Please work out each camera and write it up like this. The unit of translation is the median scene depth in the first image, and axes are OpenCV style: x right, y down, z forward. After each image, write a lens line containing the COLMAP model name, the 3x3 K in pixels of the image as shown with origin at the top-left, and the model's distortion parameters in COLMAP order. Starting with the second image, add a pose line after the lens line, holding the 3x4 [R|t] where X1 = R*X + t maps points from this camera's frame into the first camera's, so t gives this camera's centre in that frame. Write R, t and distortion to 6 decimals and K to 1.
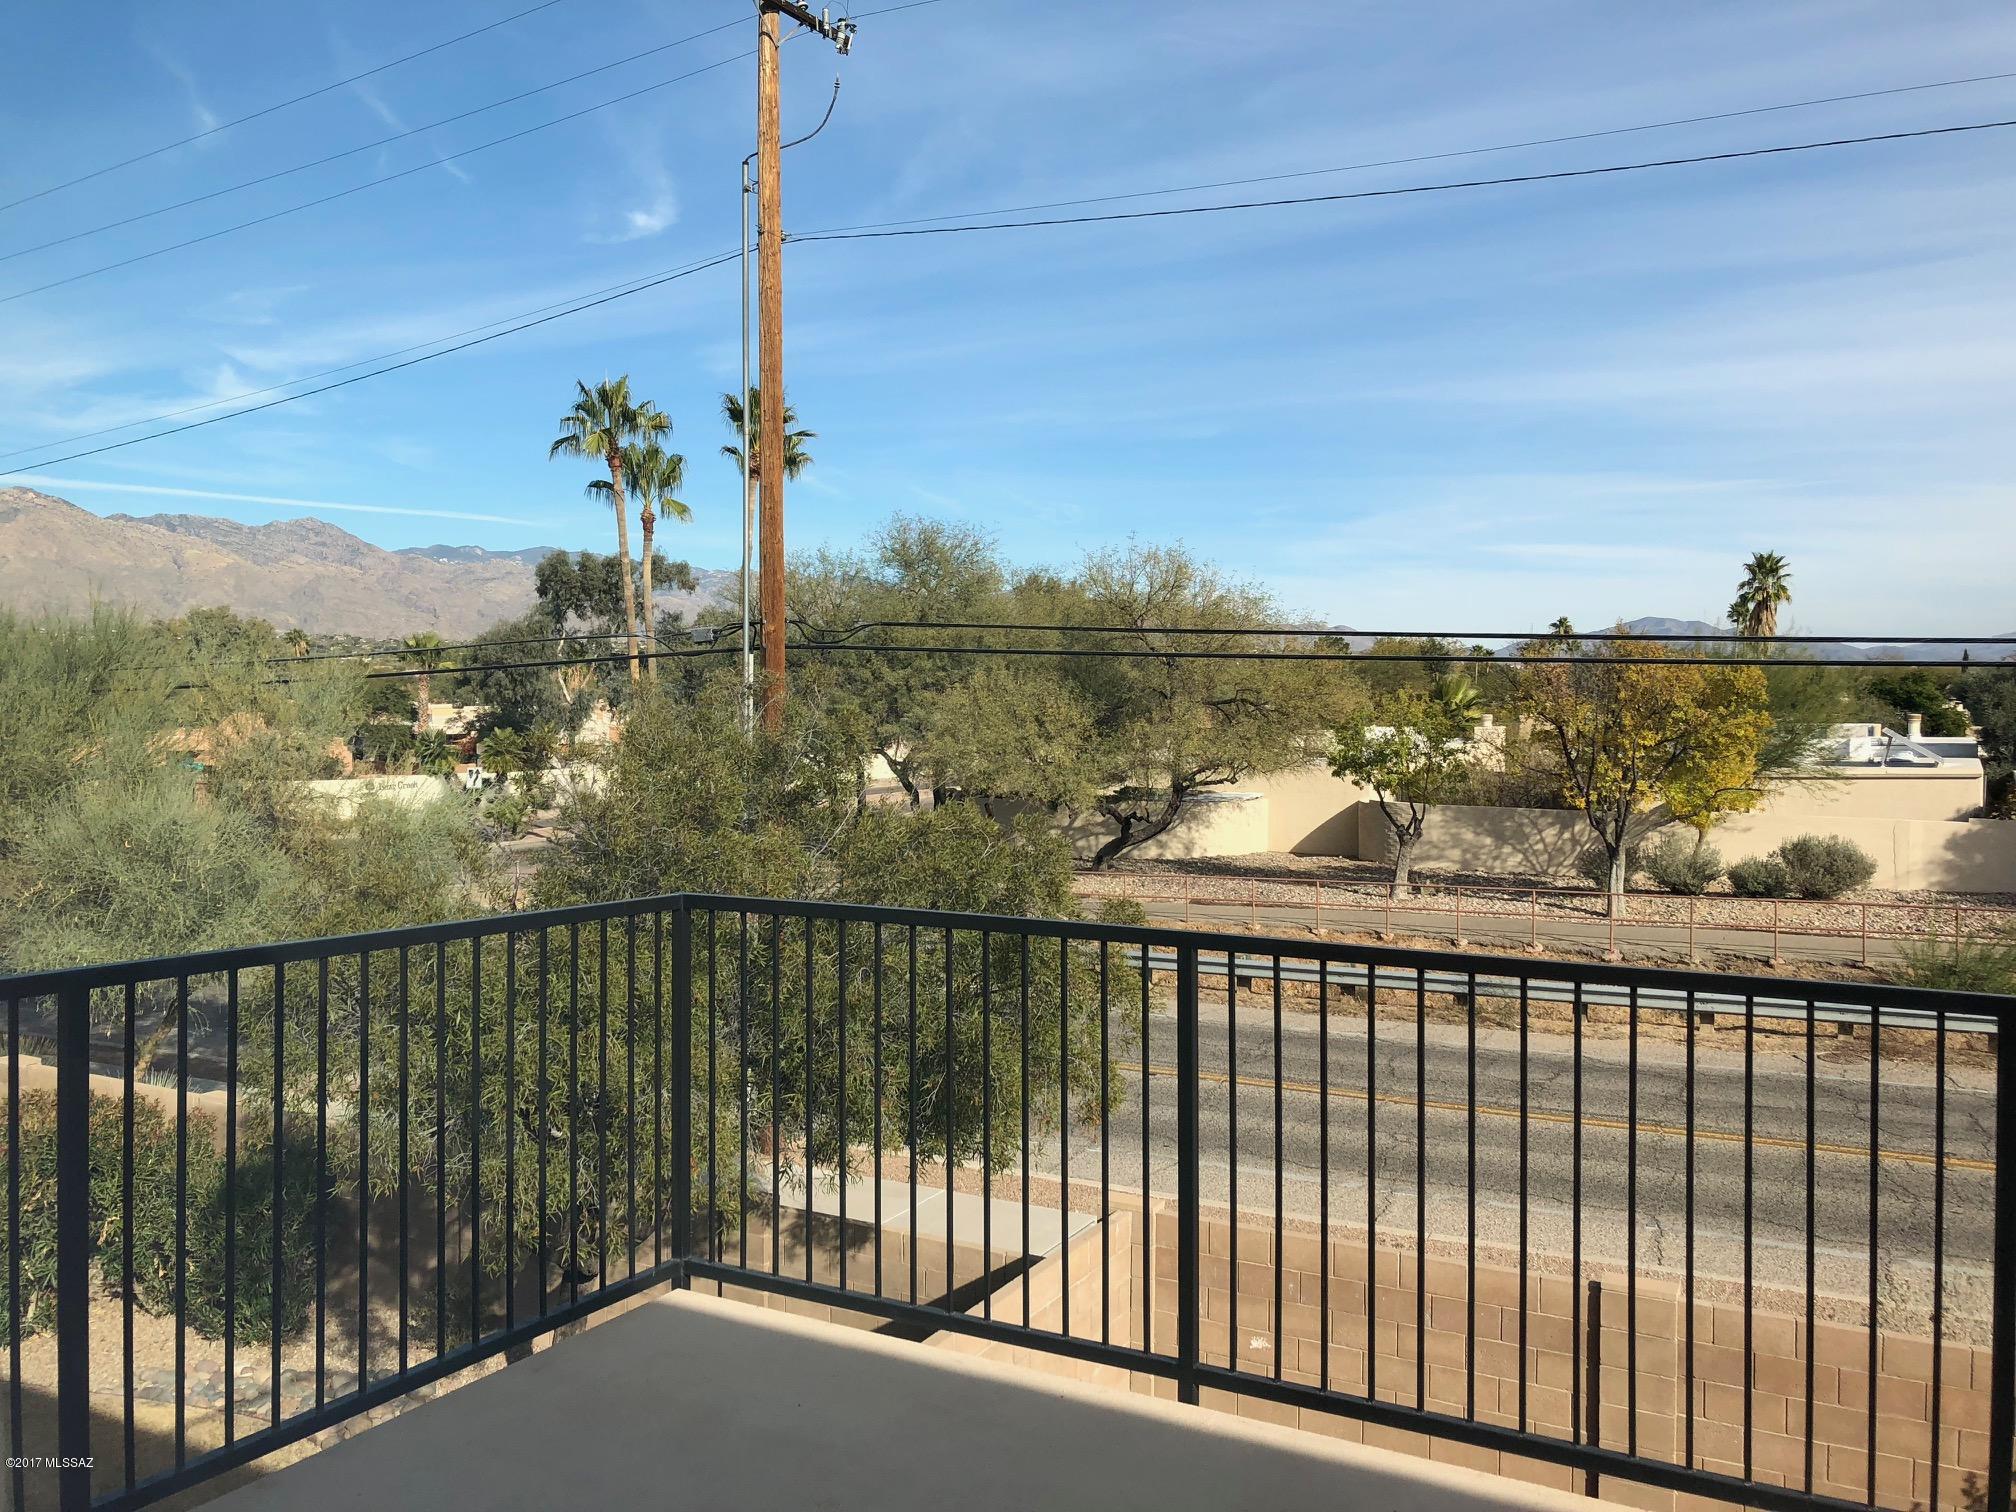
lens RADIAL K [[1639.1, 0, 1018.3], [0, 1639.1, 743.4], [0, 0, 1]] dist [0.060197, -0.078950]
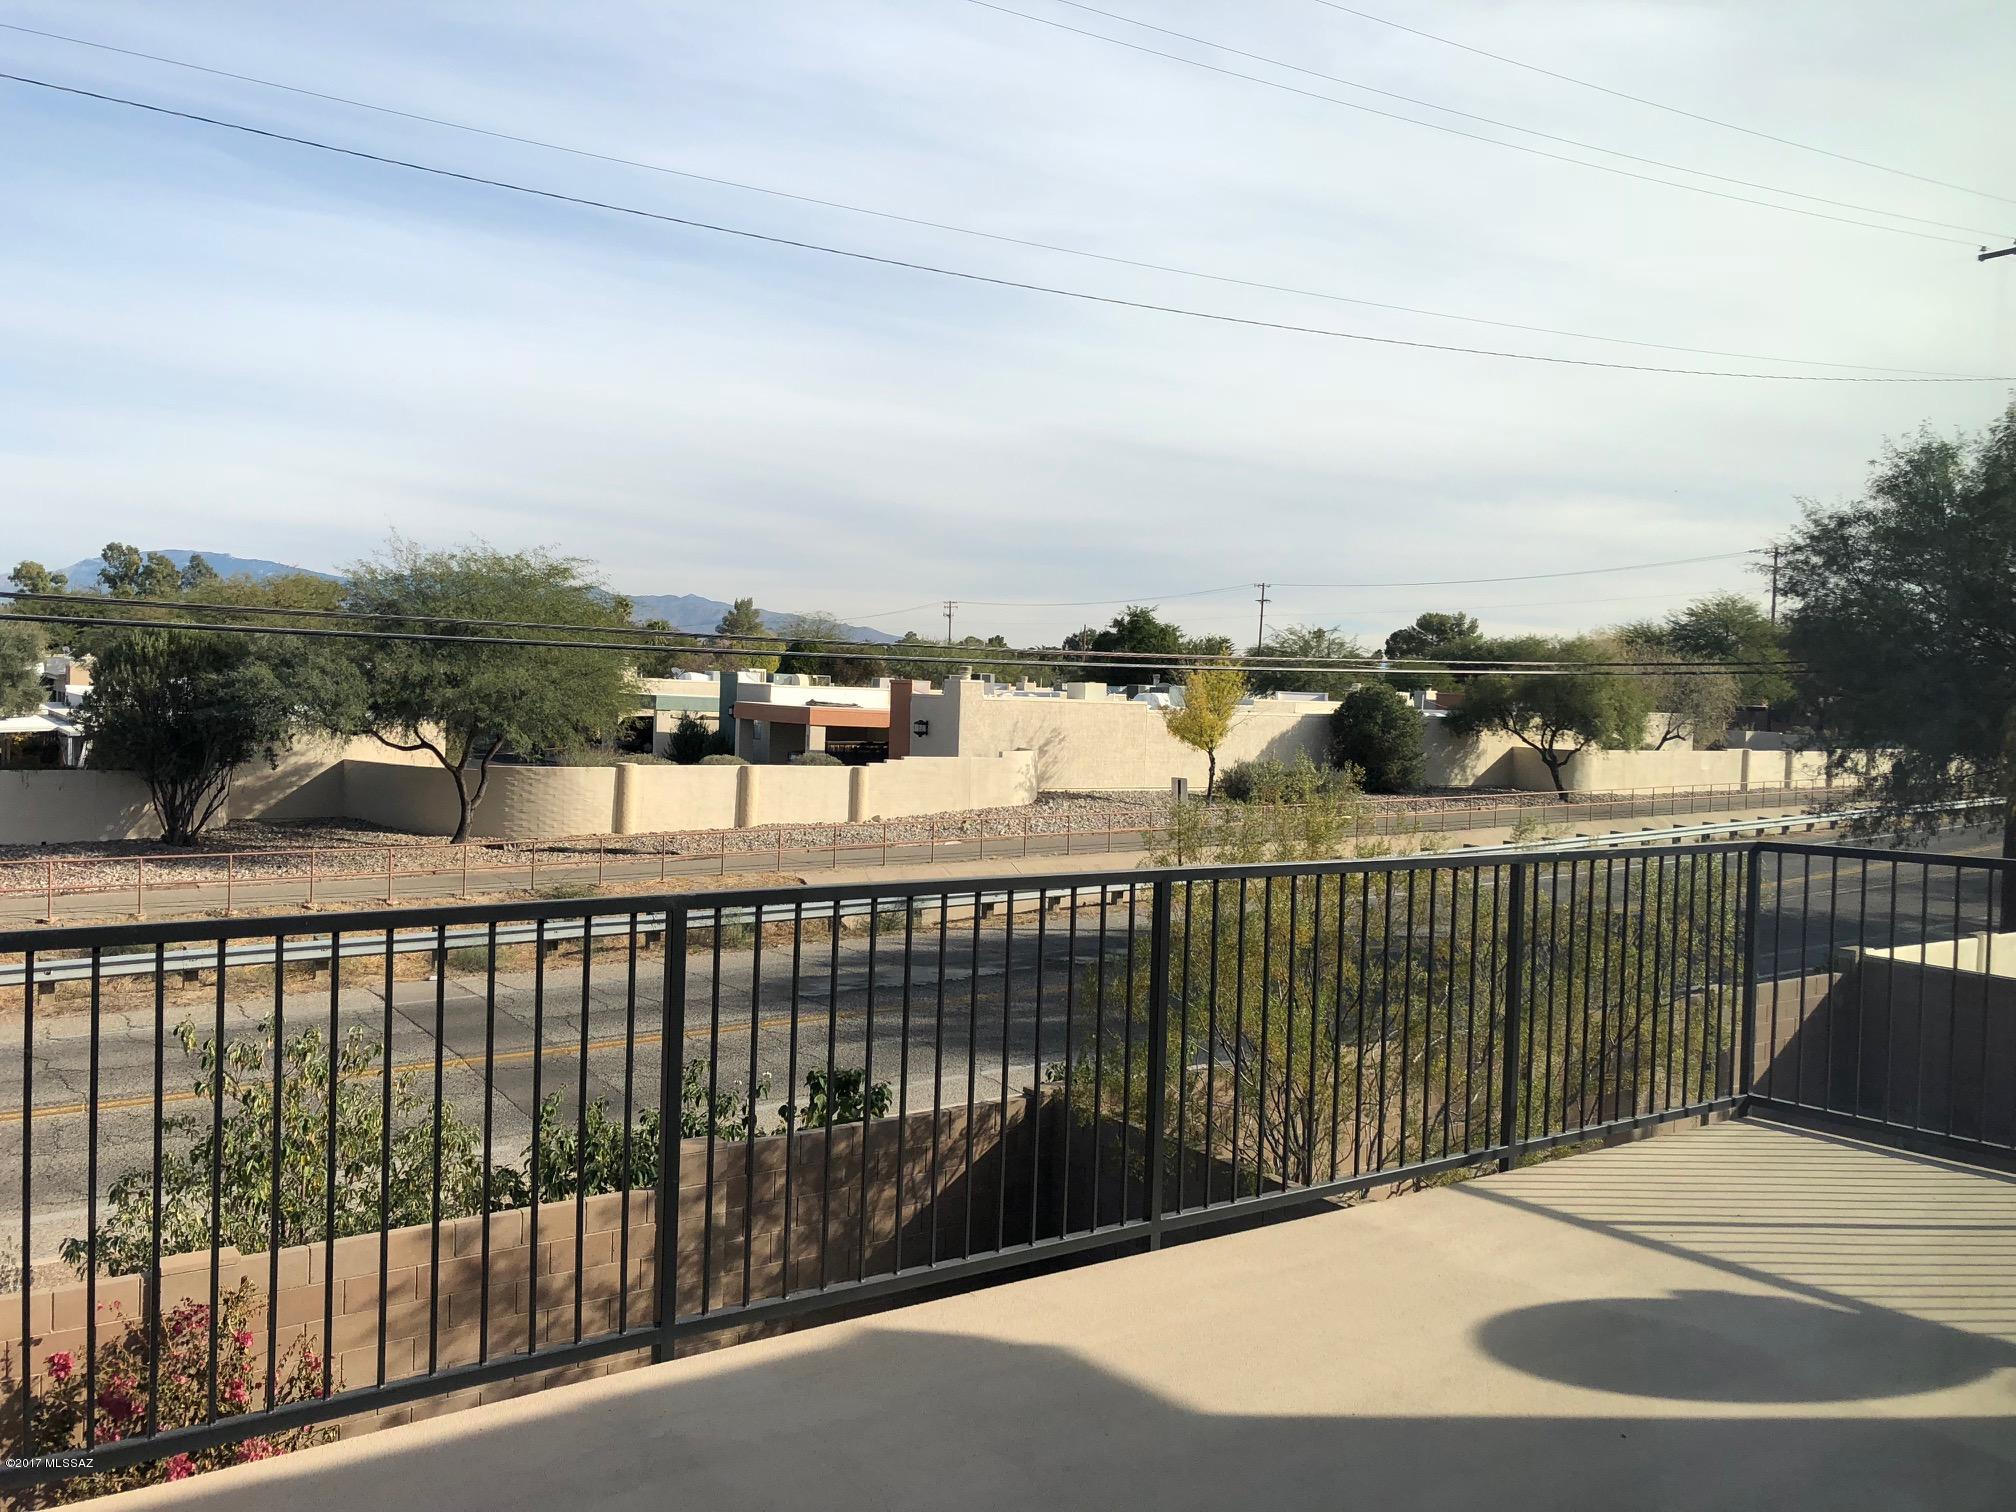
lens RADIAL K [[1639.1, 0, 1018.3], [0, 1639.1, 743.4], [0, 0, 1]] dist [0.060197, -0.078950]
pose [[0.264210, -0.003922, 0.964457, -0.662802], [-0.025764, 0.999606, 0.011123, 0.004508], [-0.964121, -0.027787, 0.264005, 0.415934]]
